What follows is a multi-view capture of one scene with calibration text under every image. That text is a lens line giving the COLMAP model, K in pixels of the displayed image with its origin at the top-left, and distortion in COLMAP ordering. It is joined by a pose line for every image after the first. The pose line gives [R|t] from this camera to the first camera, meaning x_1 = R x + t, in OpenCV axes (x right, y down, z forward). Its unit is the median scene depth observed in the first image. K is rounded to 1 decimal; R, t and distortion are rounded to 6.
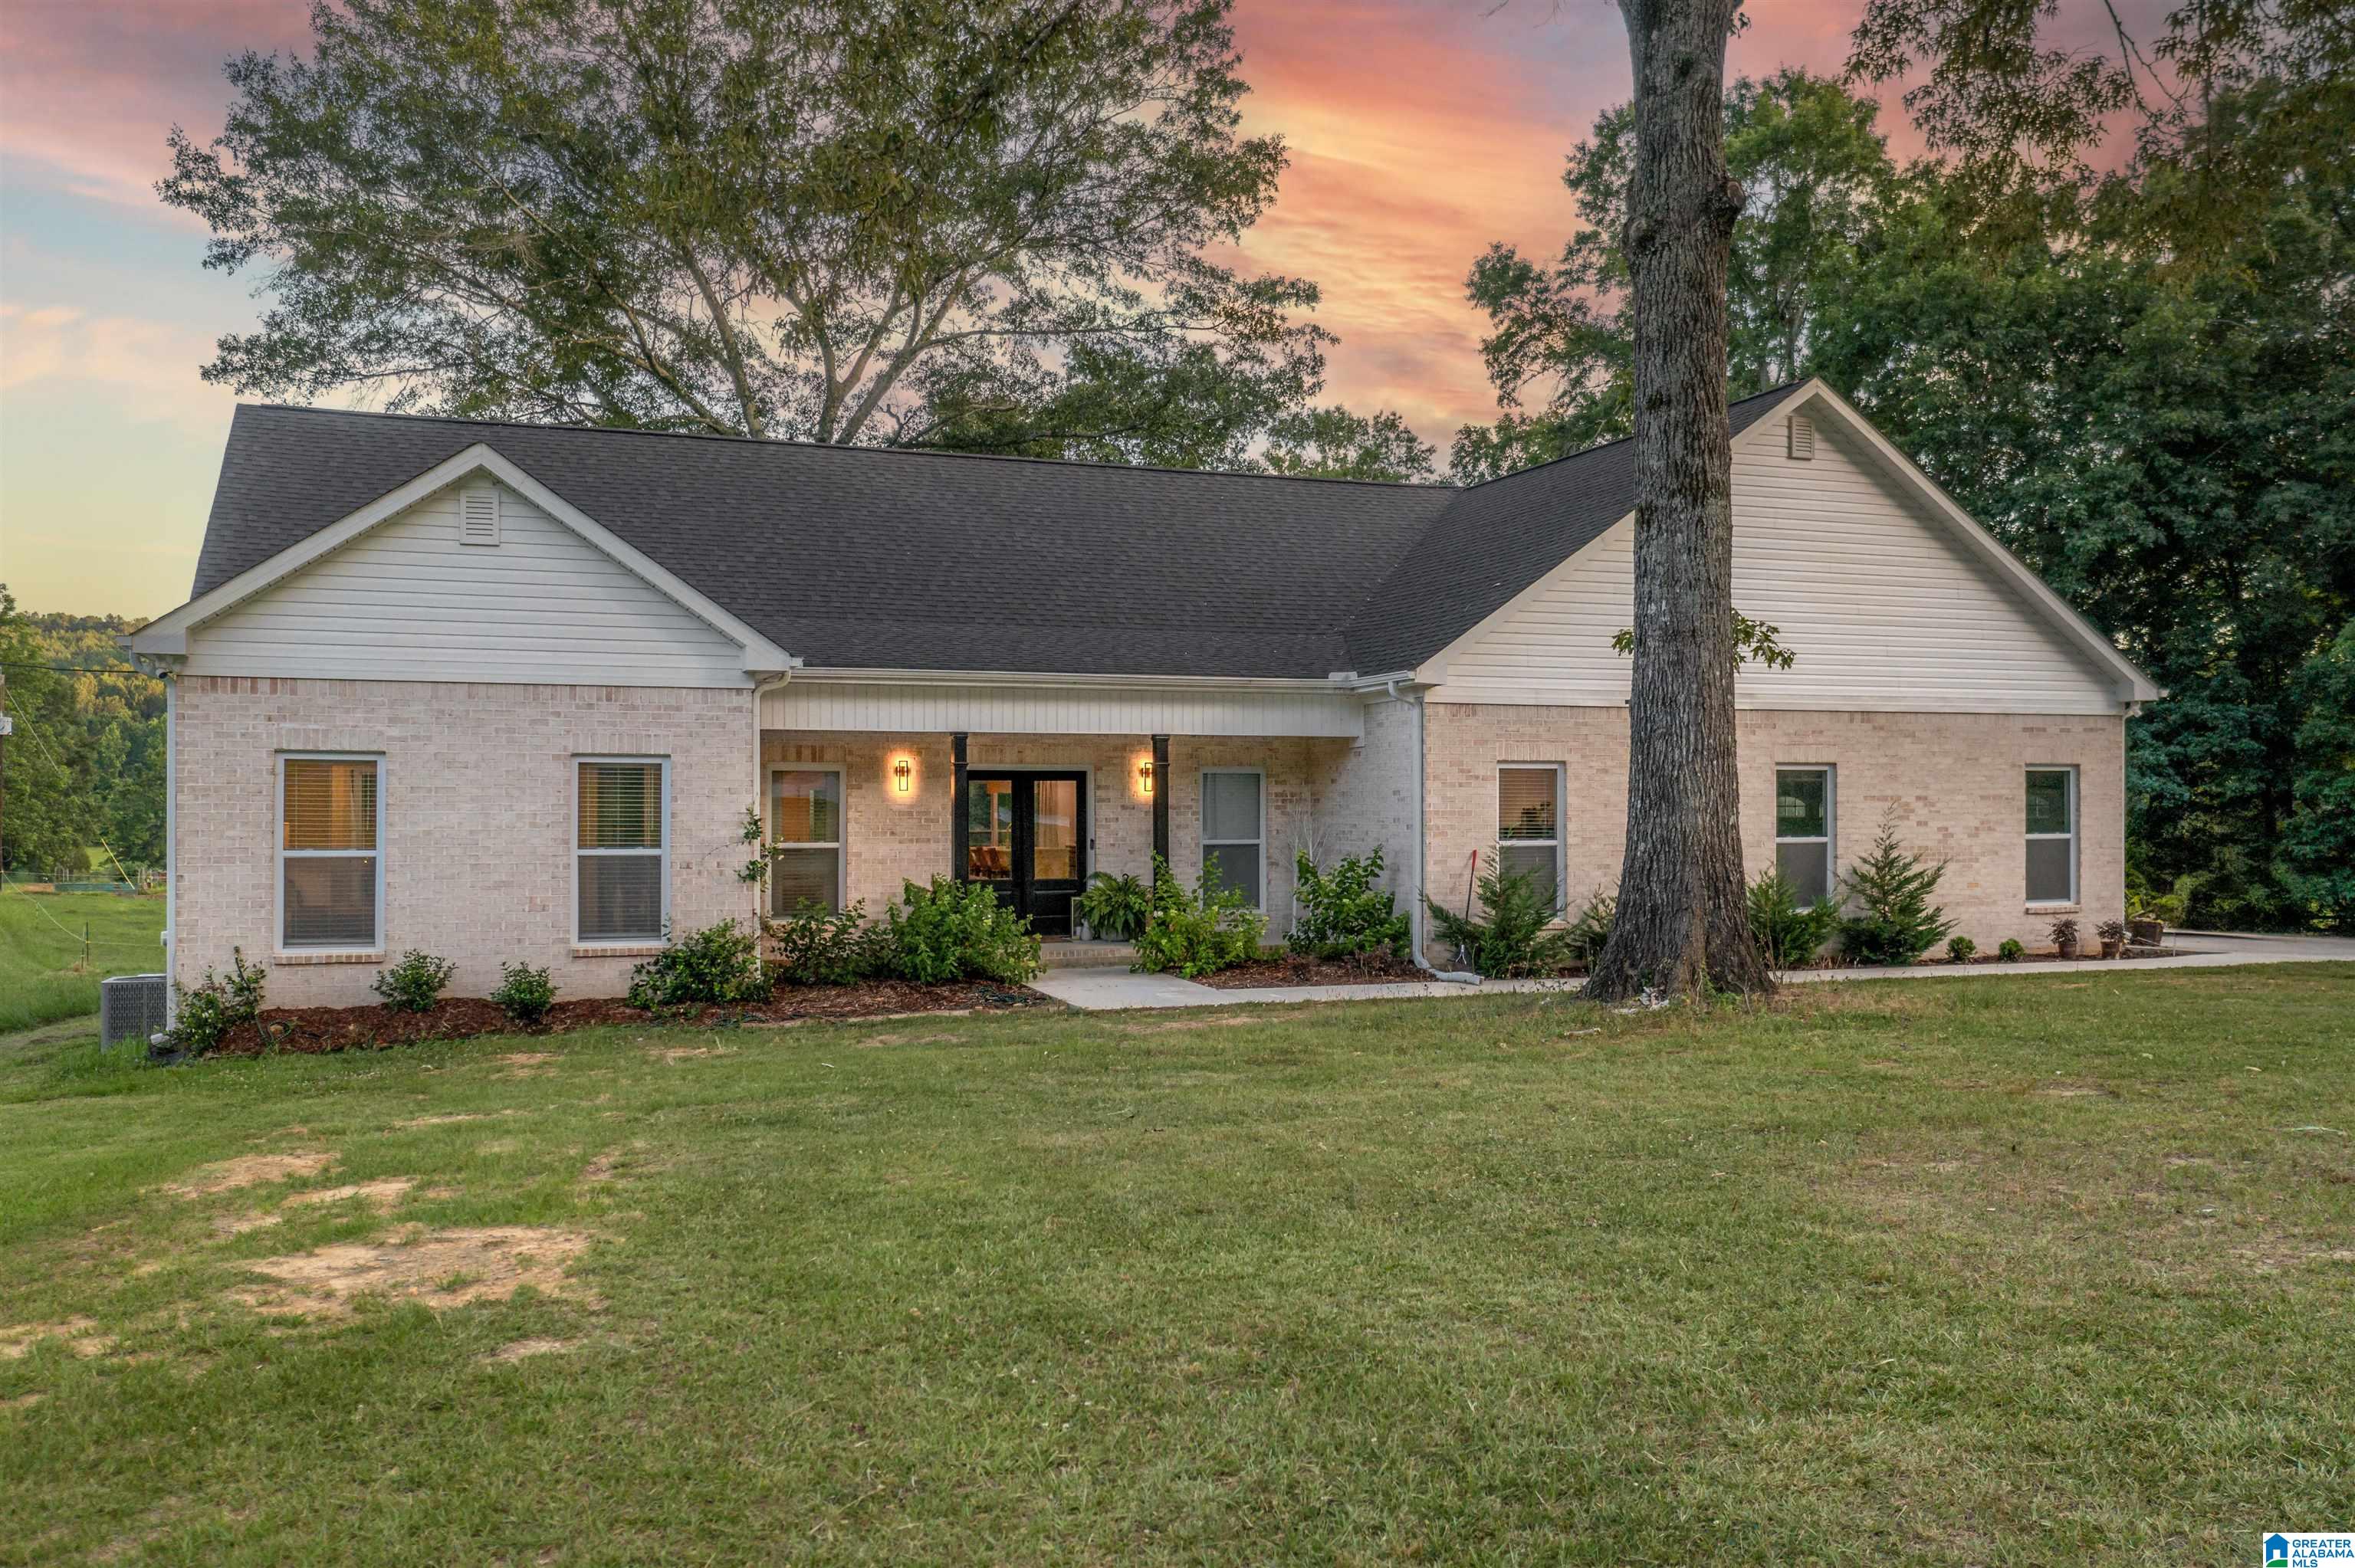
lens RADIAL K [[1875.0, 0, 1169.8], [0, 1875.0, 785.8], [0, 0, 1]] dist [0.002023, -0.003408]
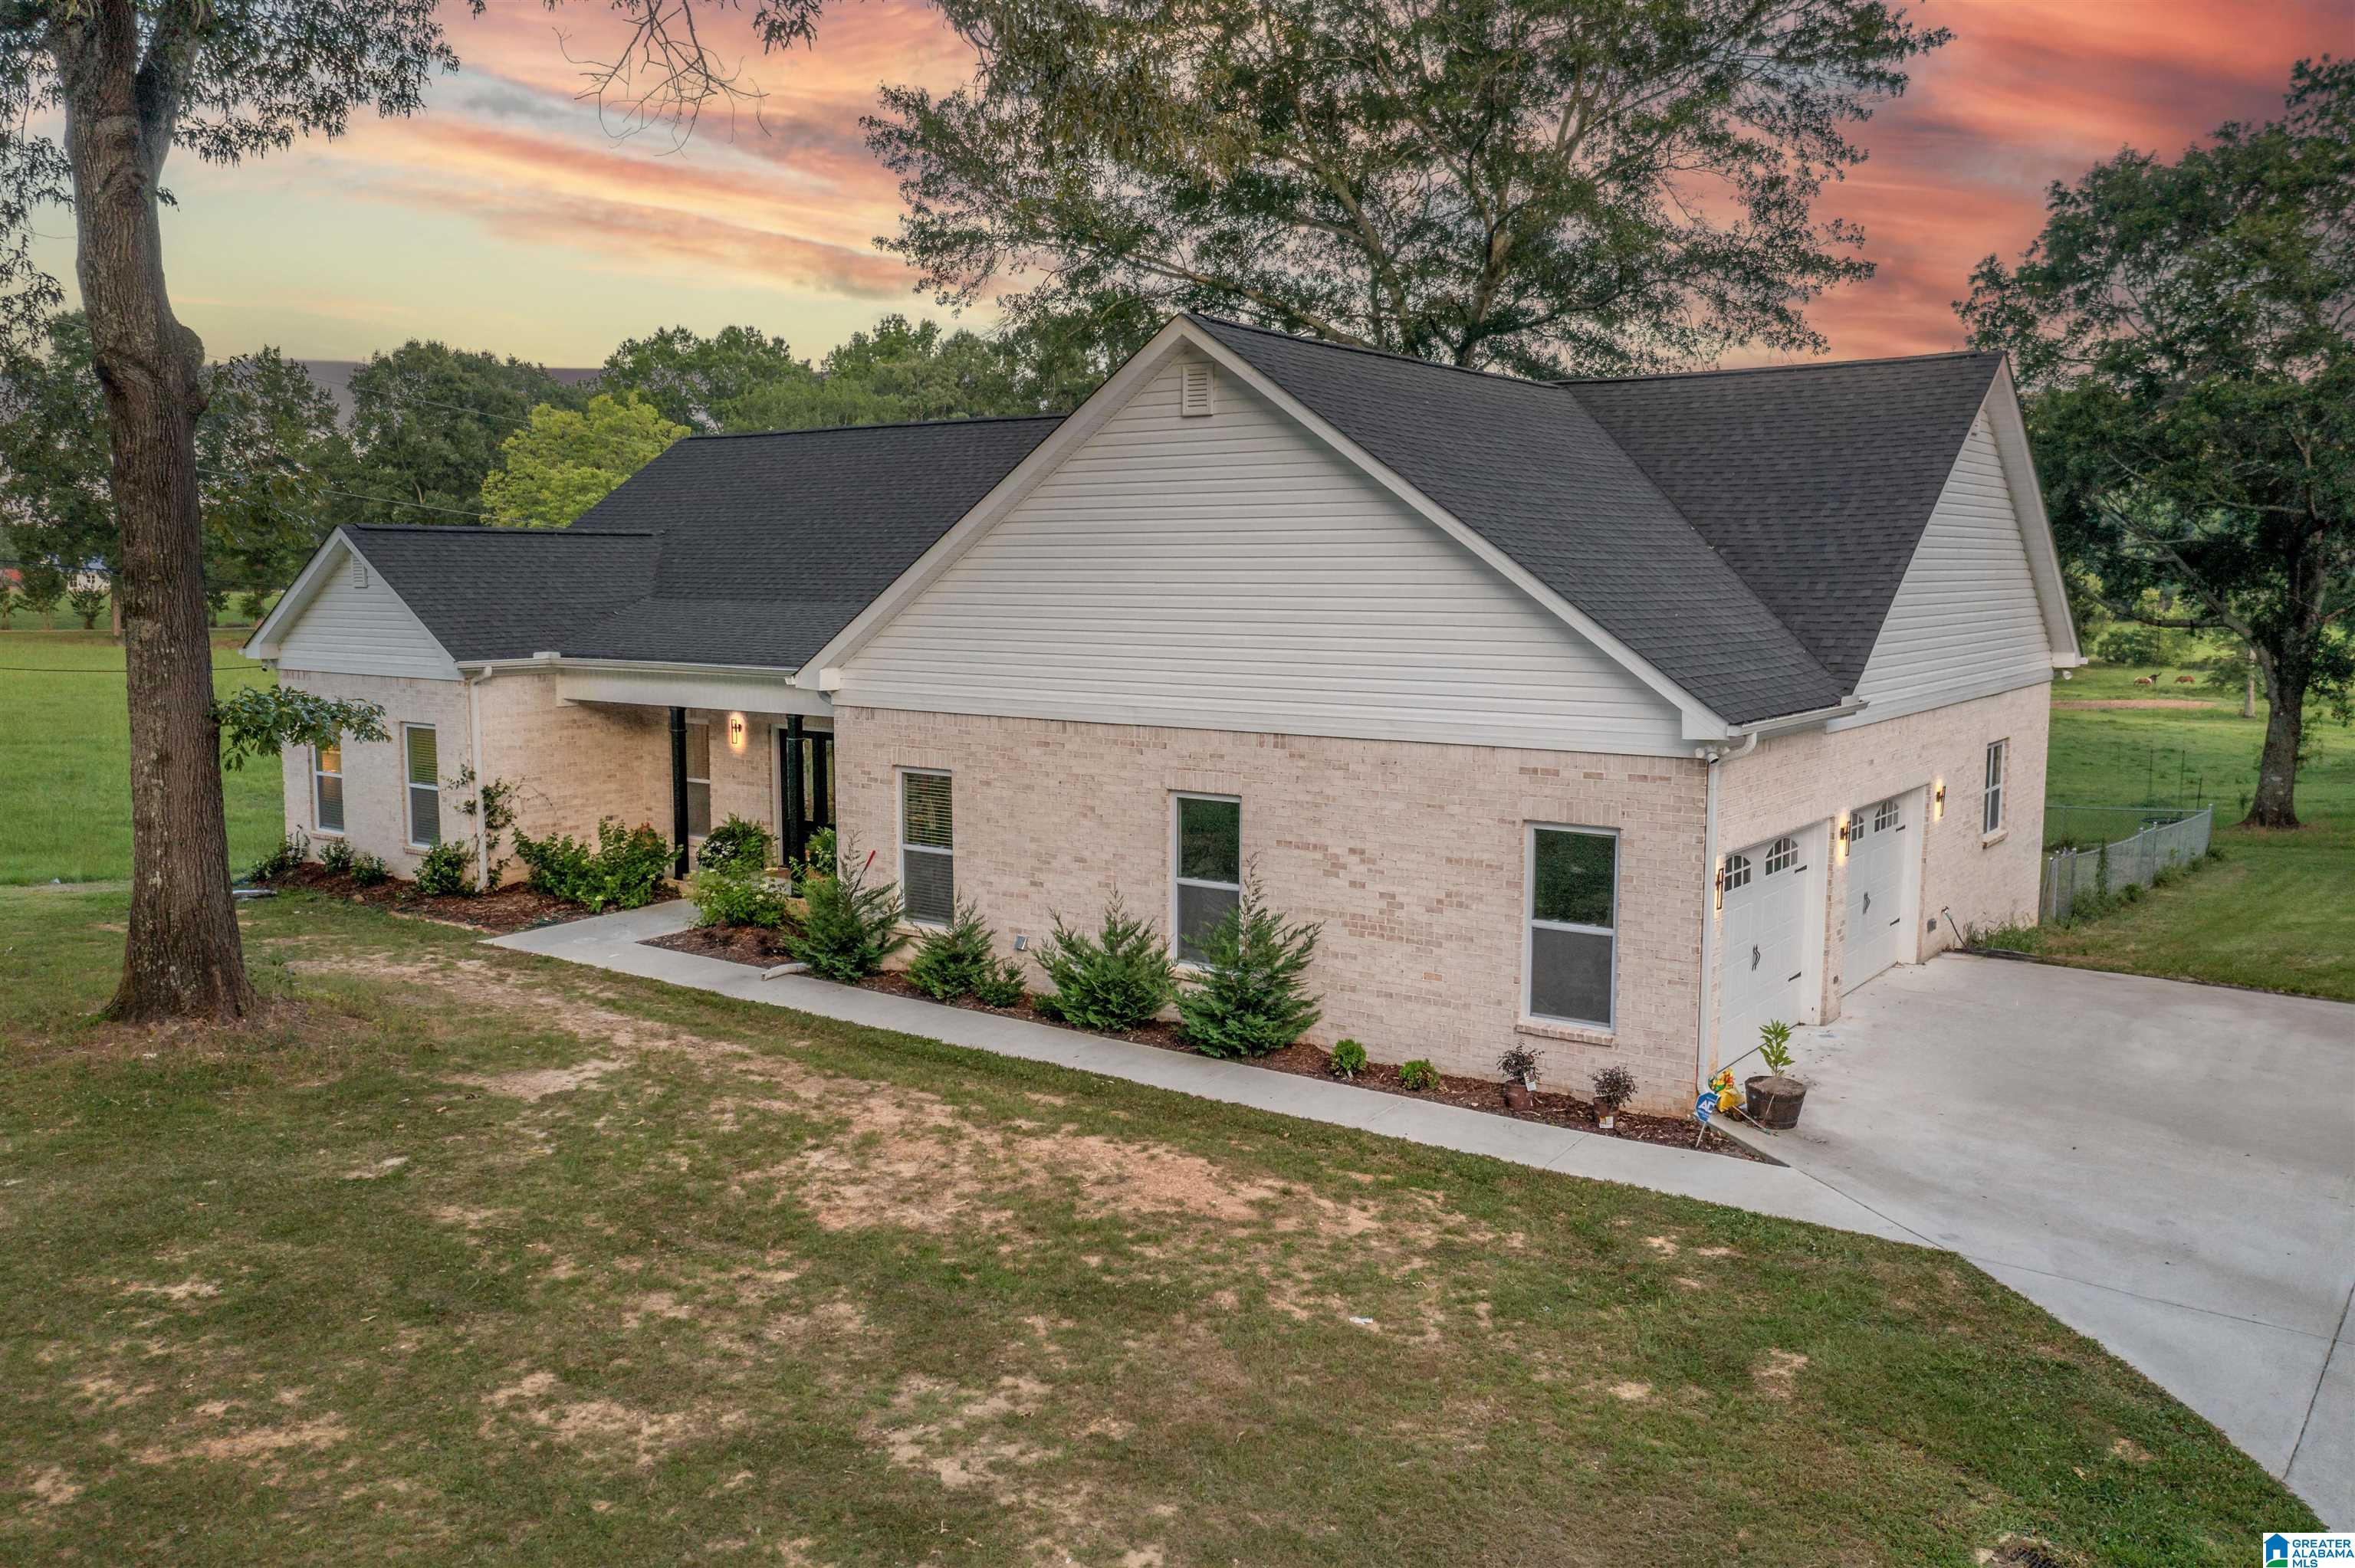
lens RADIAL K [[1875.0, 0, 1174.7], [0, 1875.0, 790.5], [0, 0, 1]] dist [0.002023, -0.003408]
pose [[0.536536, 0.102371, -0.837645, 1.088322], [0.005398, 0.992178, 0.124714, -0.123363], [0.843860, -0.071436, 0.531787, 0.587125]]
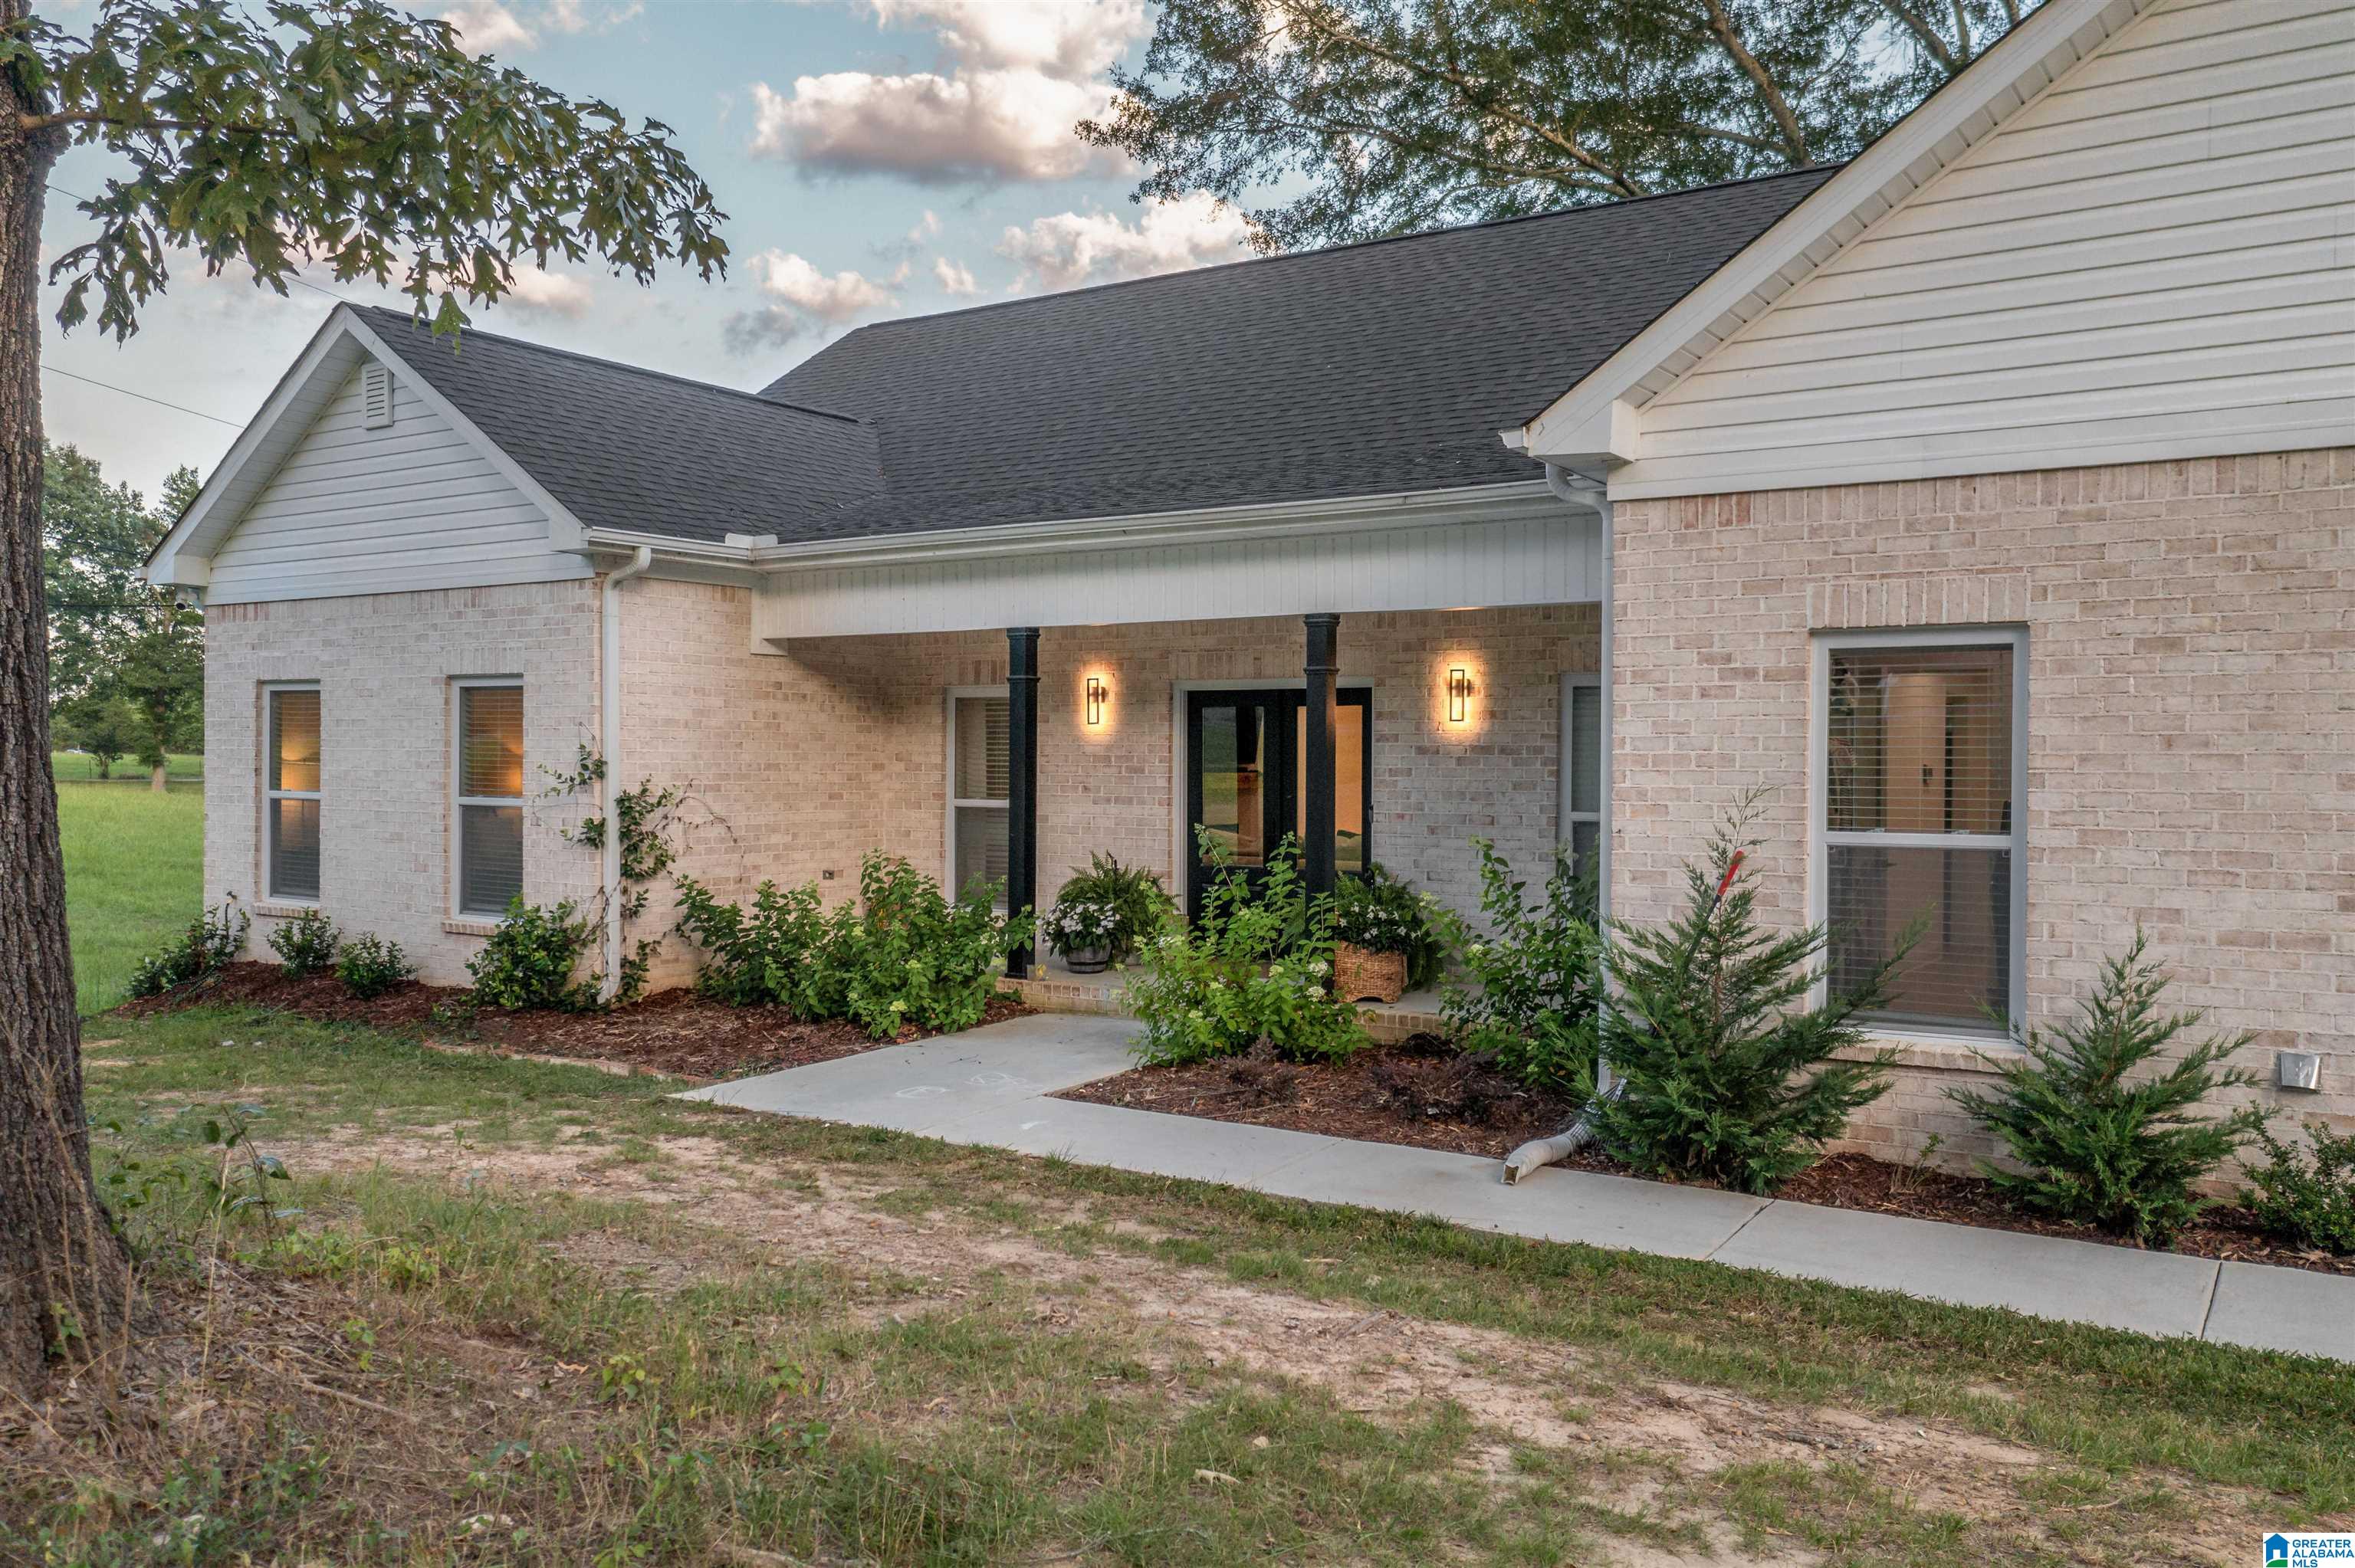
lens RADIAL K [[1875.0, 0, 1175.6], [0, 1875.0, 778.3], [0, 0, 1]] dist [0.002023, -0.003408]
pose [[0.574852, 0.012215, -0.818166, 0.419617], [0.001370, 0.999873, 0.015891, 0.011381], [0.818256, -0.010256, 0.574762, 0.654961]]
